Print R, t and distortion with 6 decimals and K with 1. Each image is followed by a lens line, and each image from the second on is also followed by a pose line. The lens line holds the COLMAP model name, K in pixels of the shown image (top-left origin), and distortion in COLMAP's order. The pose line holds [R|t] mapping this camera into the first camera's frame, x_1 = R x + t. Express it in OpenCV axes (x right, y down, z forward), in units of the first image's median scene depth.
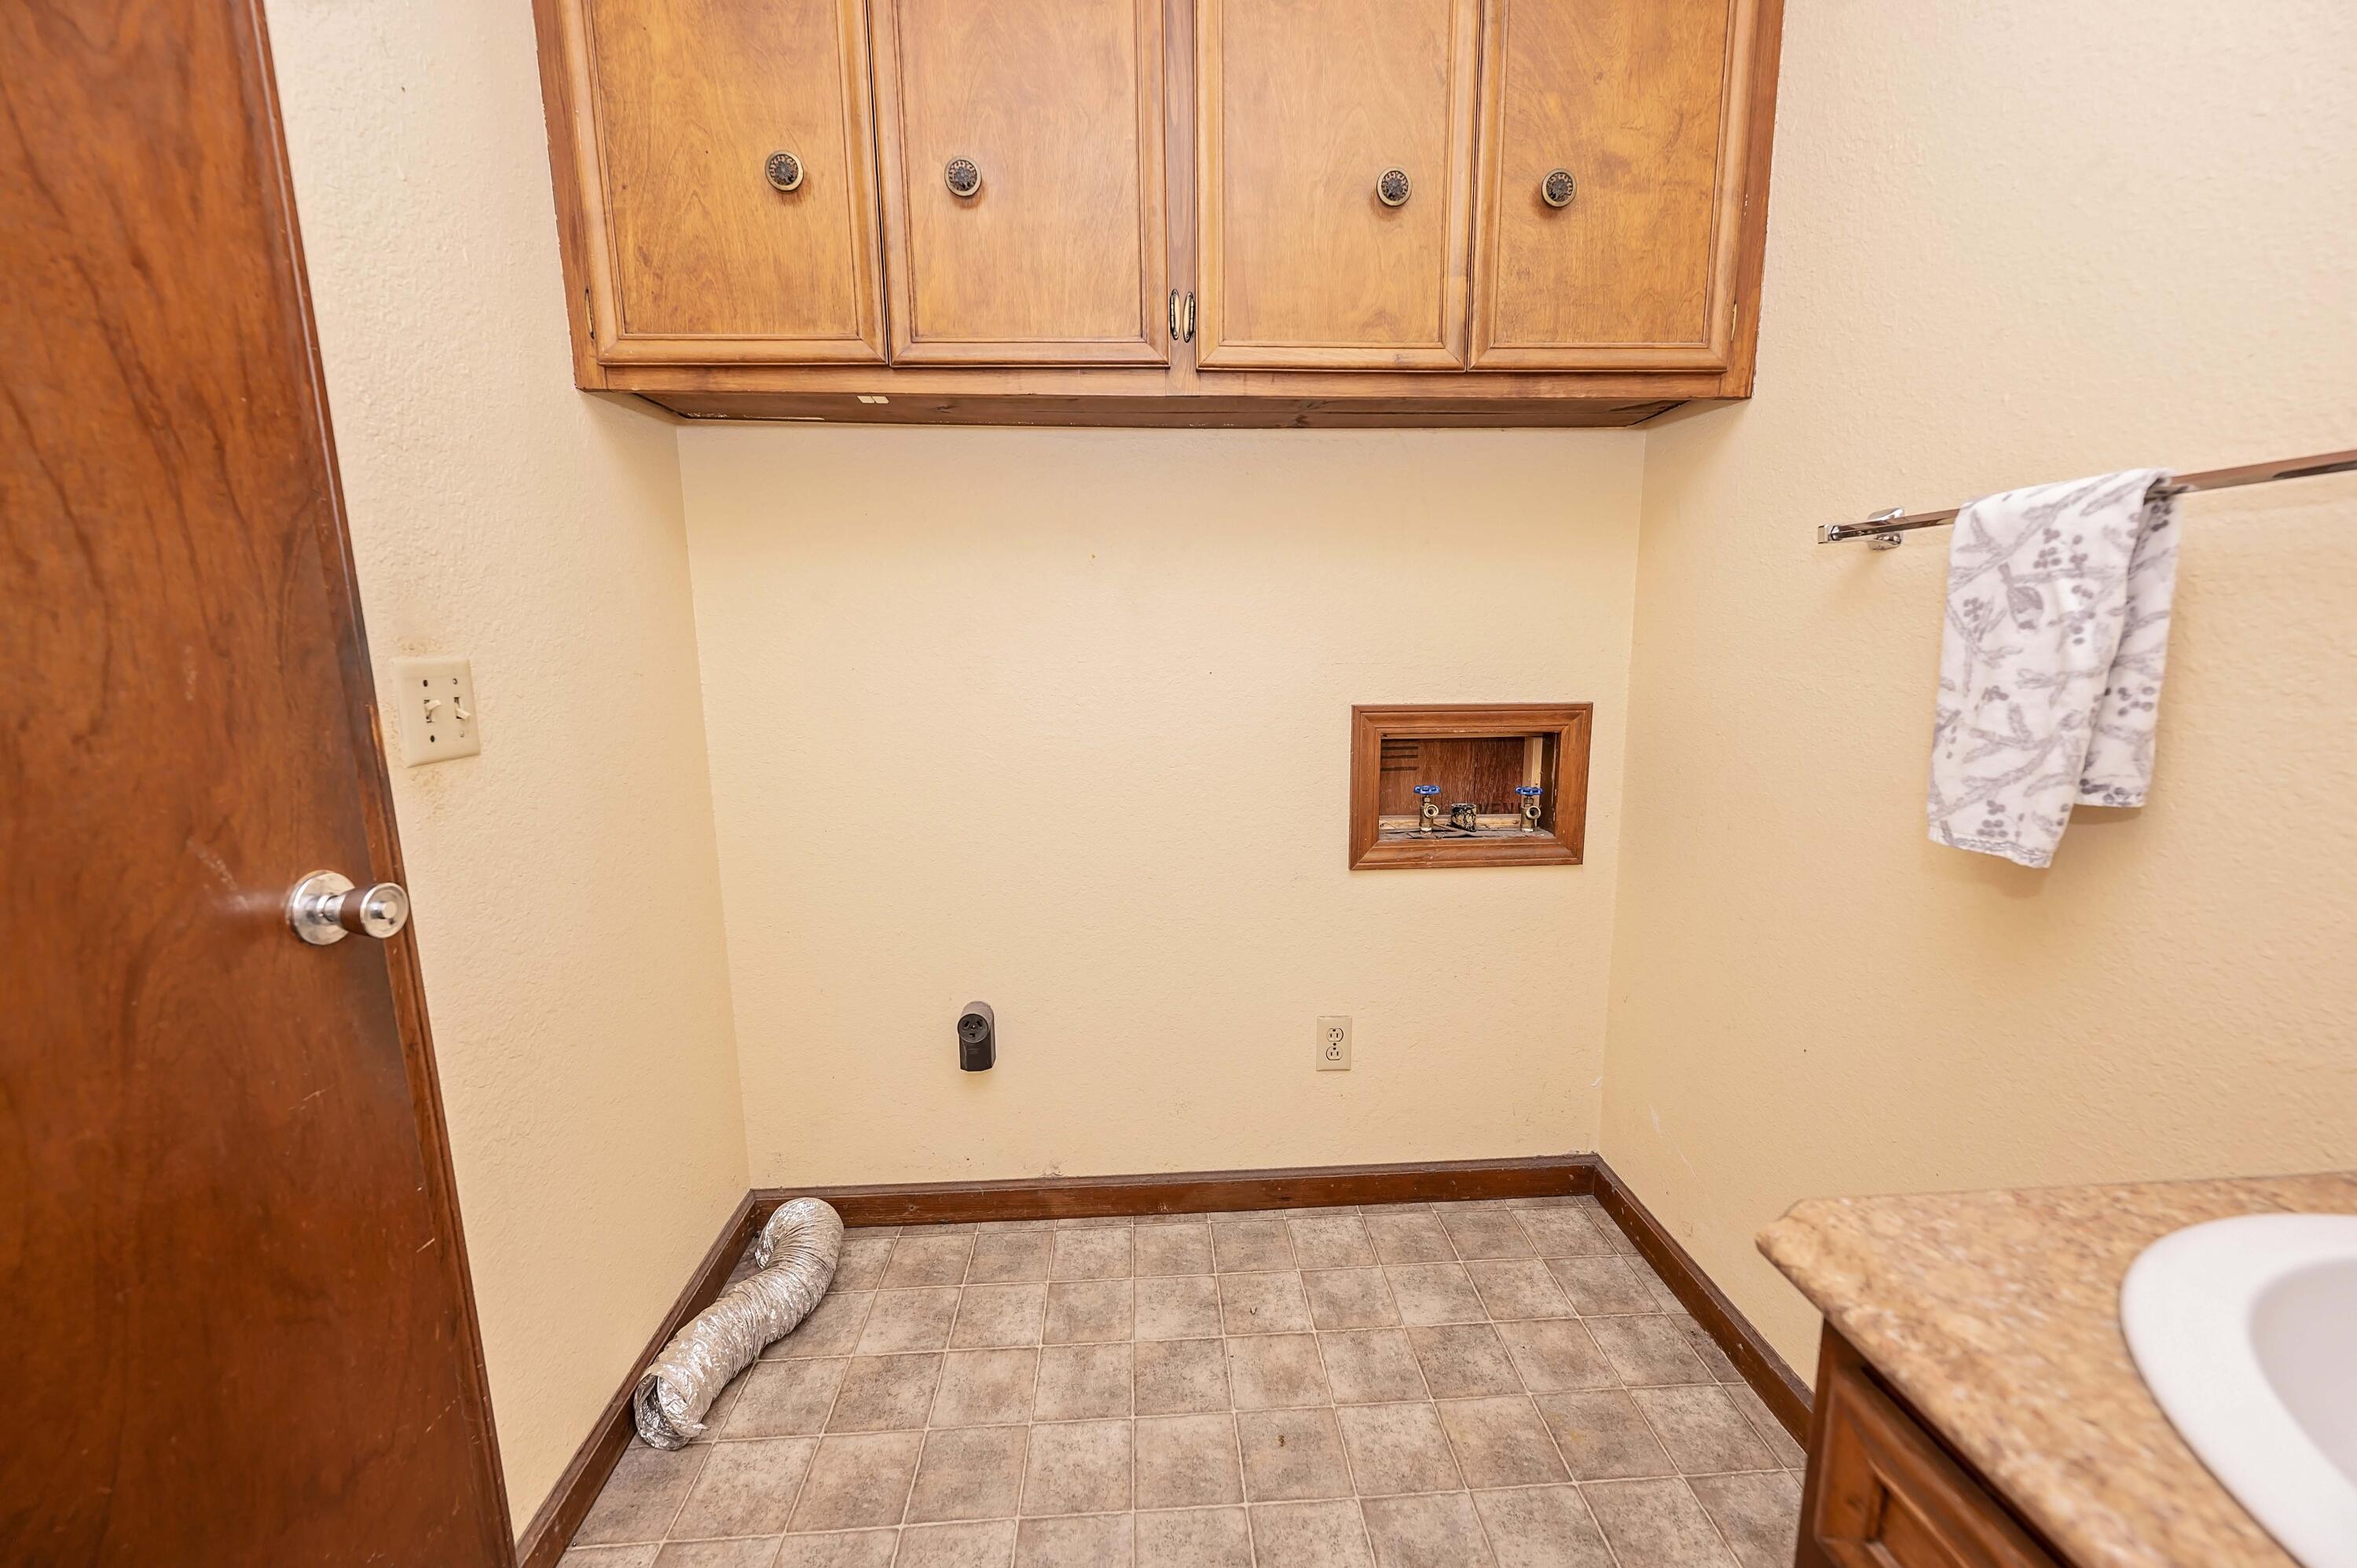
lens RADIAL K [[944.7, 0, 1163.2], [0, 944.7, 791.6], [0, 0, 1]] dist [-0.002934, -0.000148]
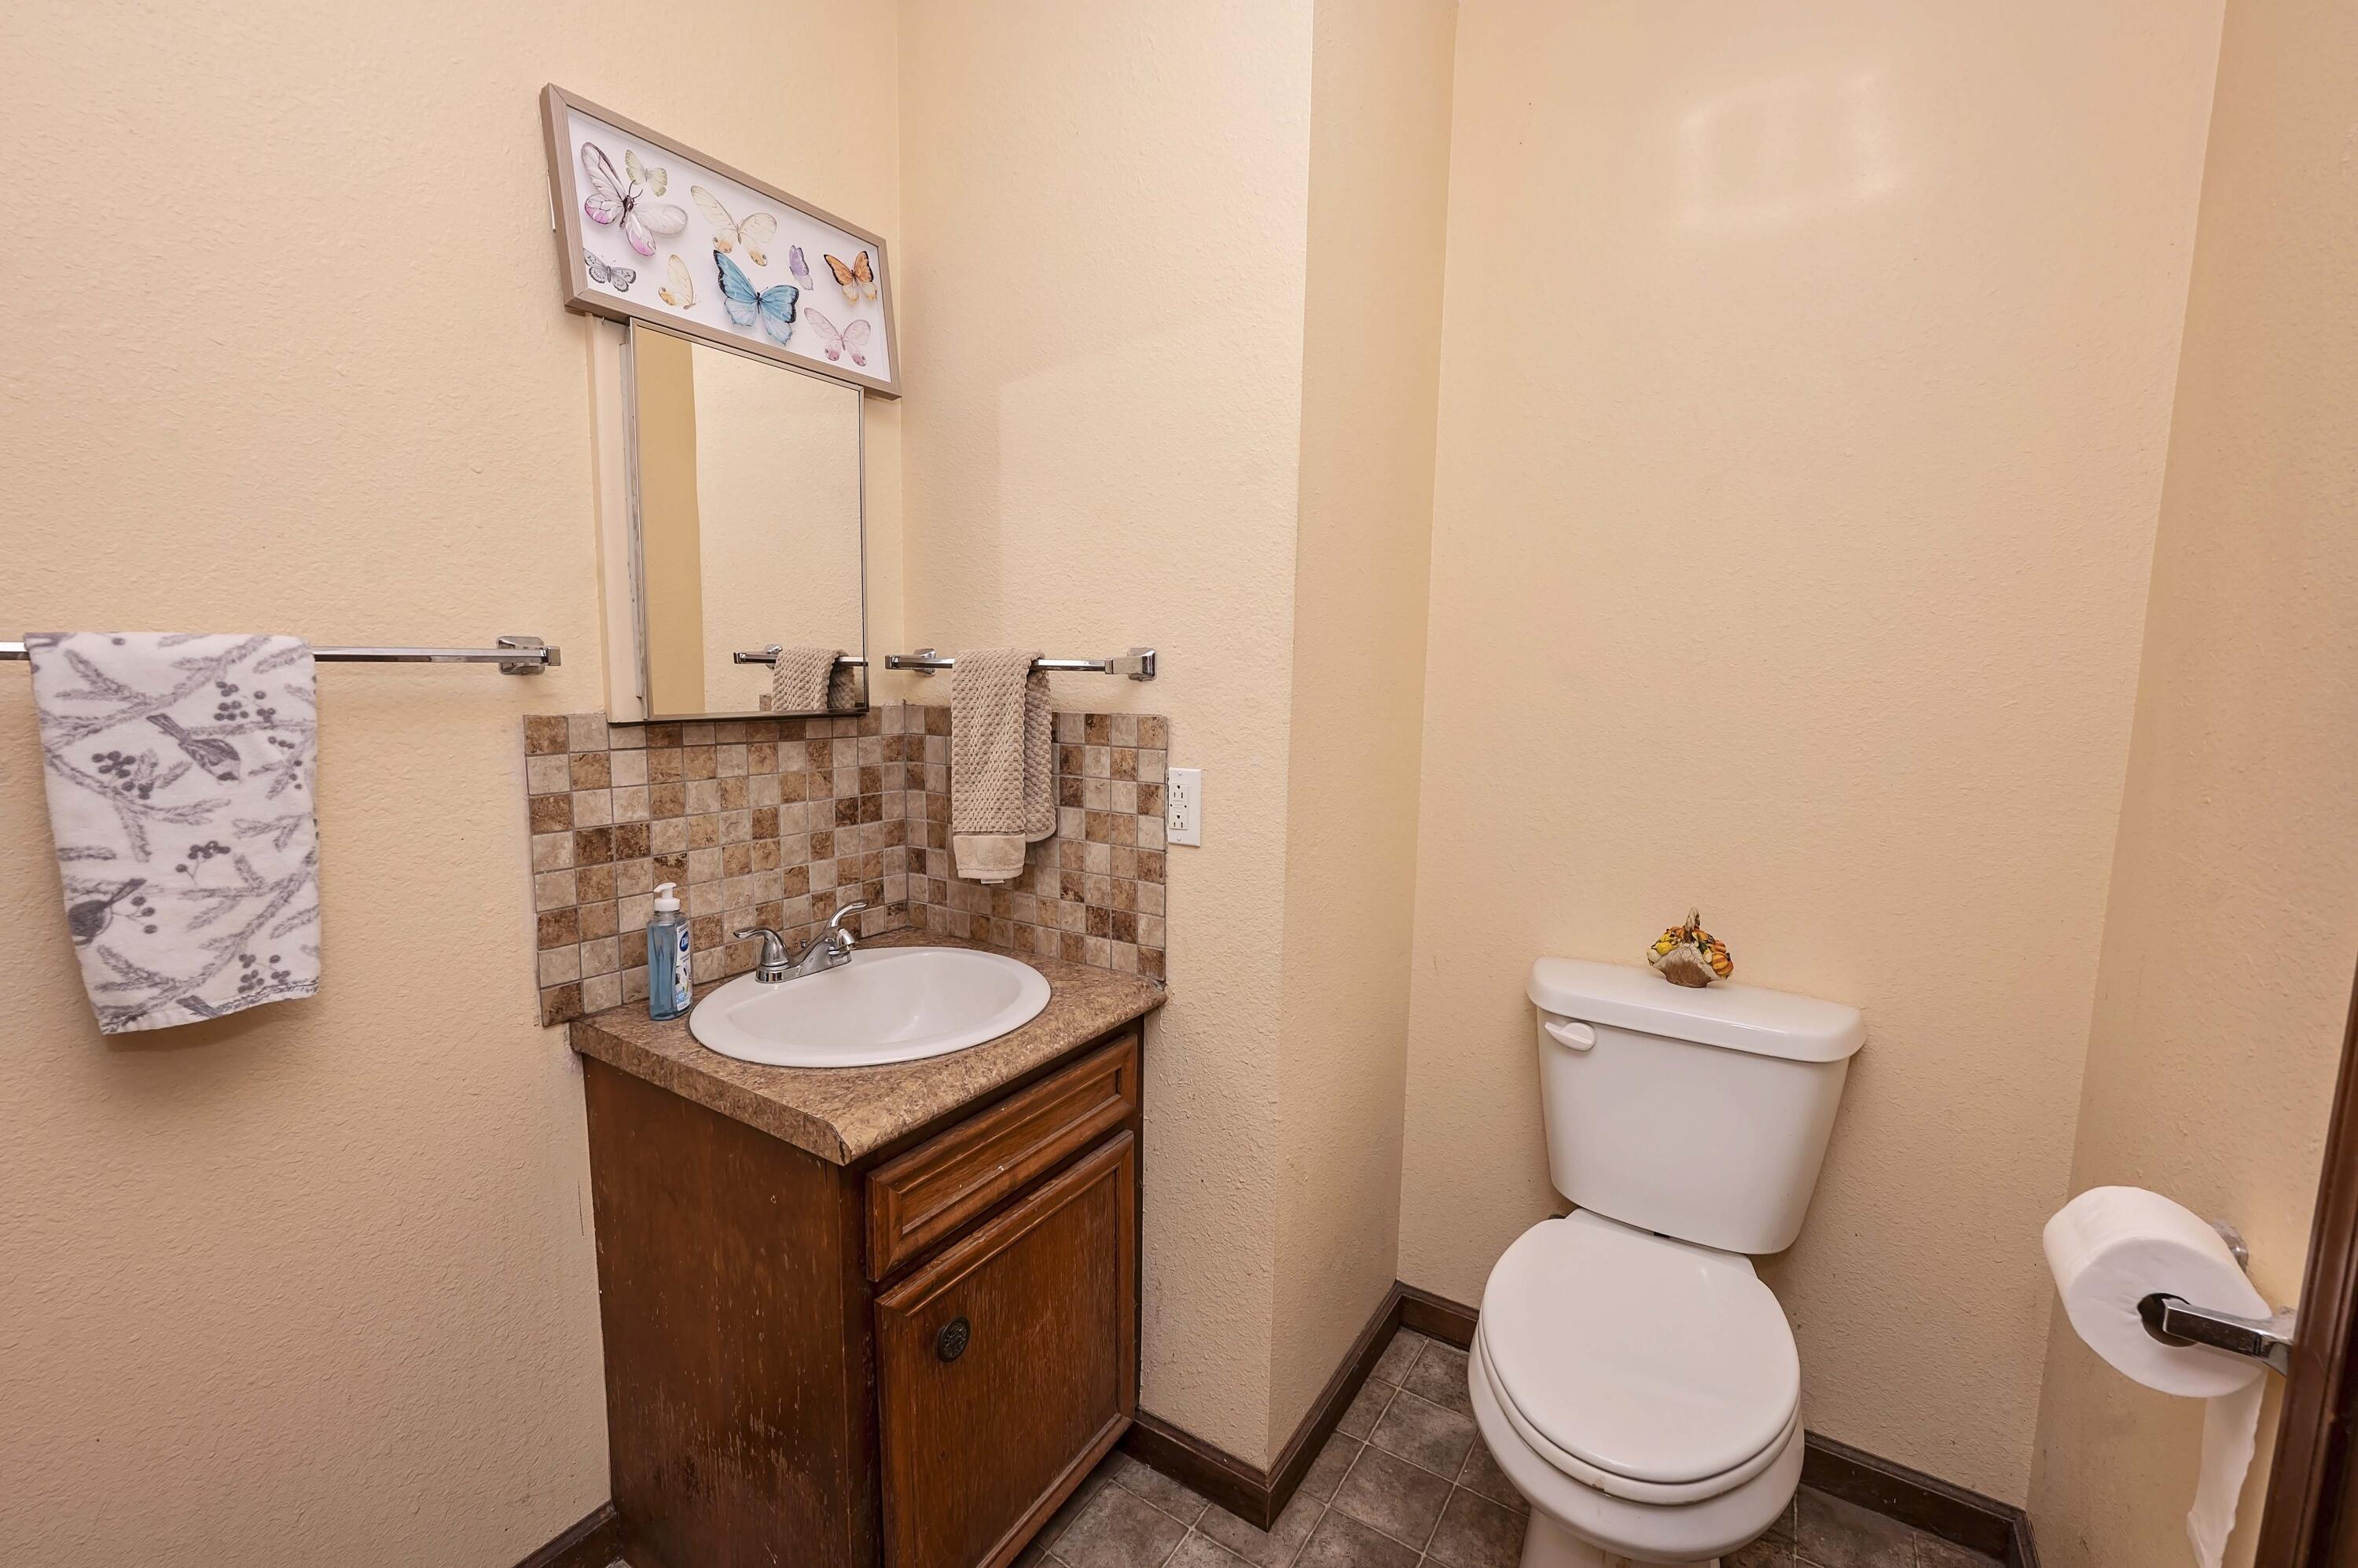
lens RADIAL K [[945.1, 0, 1179.1], [0, 945.1, 787.8], [0, 0, 1]] dist [-0.002934, -0.000148]
pose [[-0.817235, -0.076431, 0.571214, -0.344667], [0.088215, 0.962896, 0.255050, -0.243054], [-0.569513, 0.258825, -0.780170, 0.888629]]
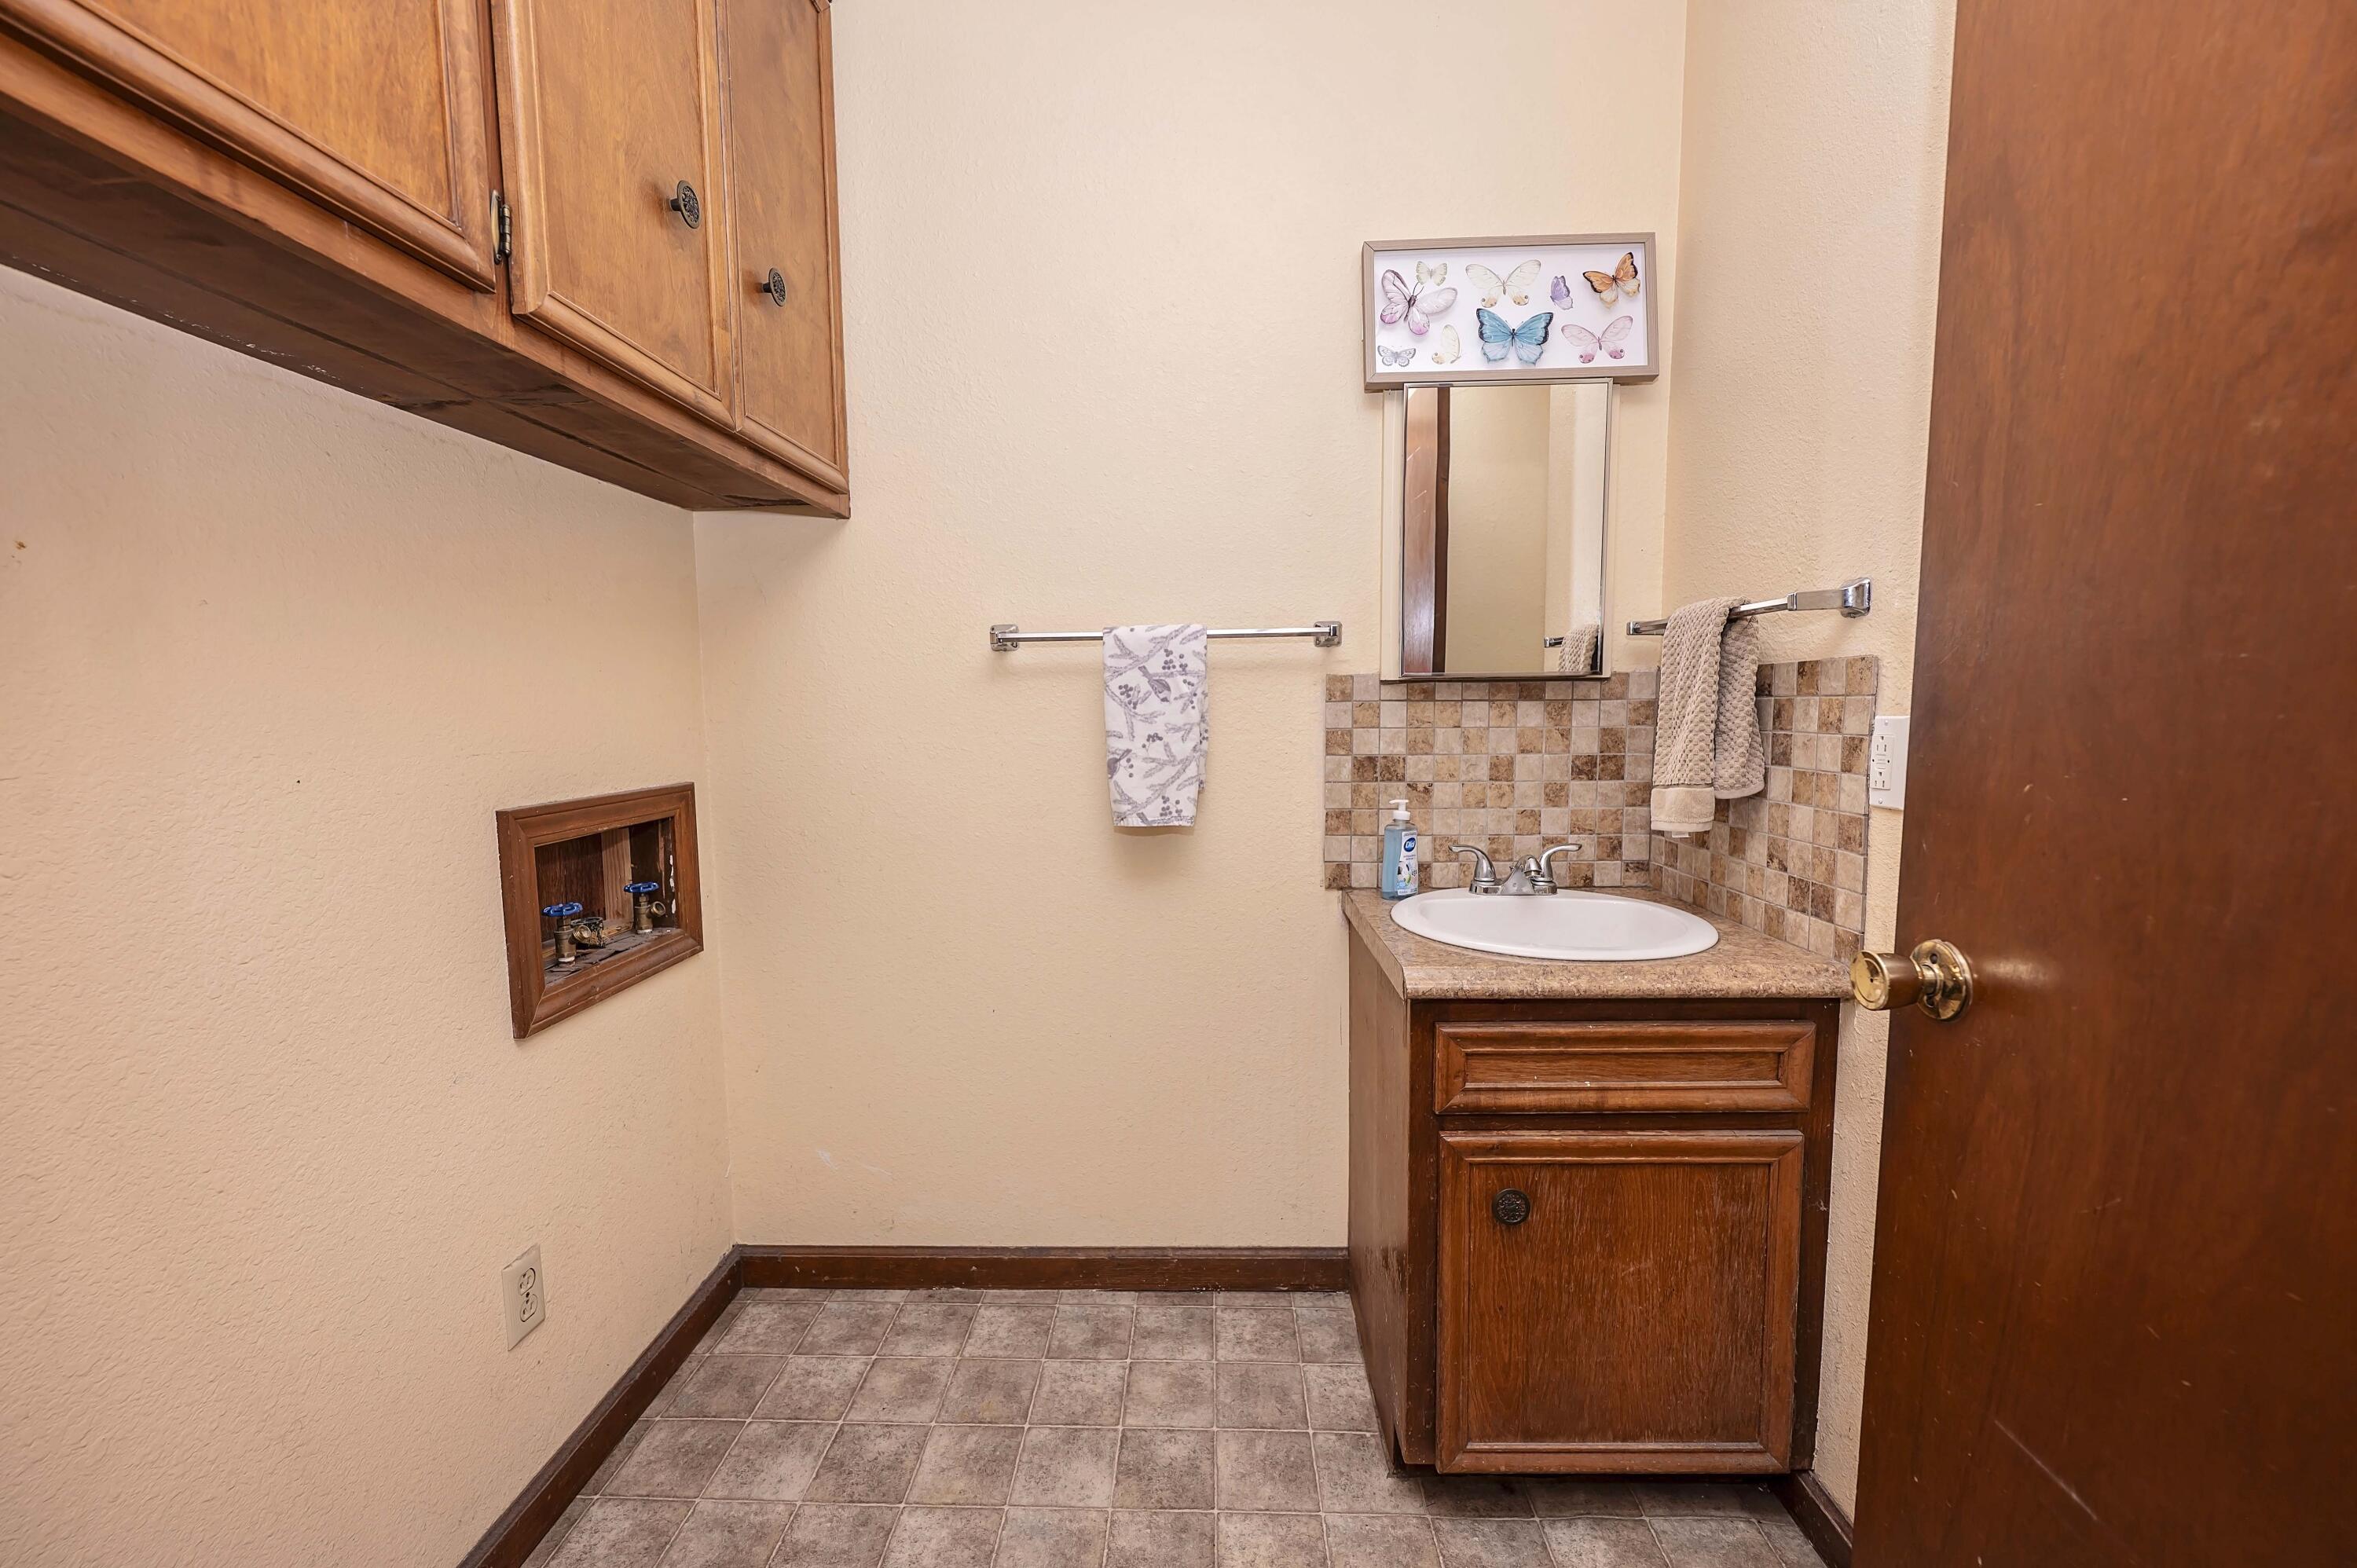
lens RADIAL K [[944.7, 0, 1206.5], [0, 944.7, 790.0], [0, 0, 1]] dist [-0.002934, -0.000148]
pose [[0.055366, -0.084068, 0.994921, -0.696716], [0.180627, 0.980852, 0.072827, -0.090478], [-0.981992, 0.175678, 0.069491, 0.605087]]
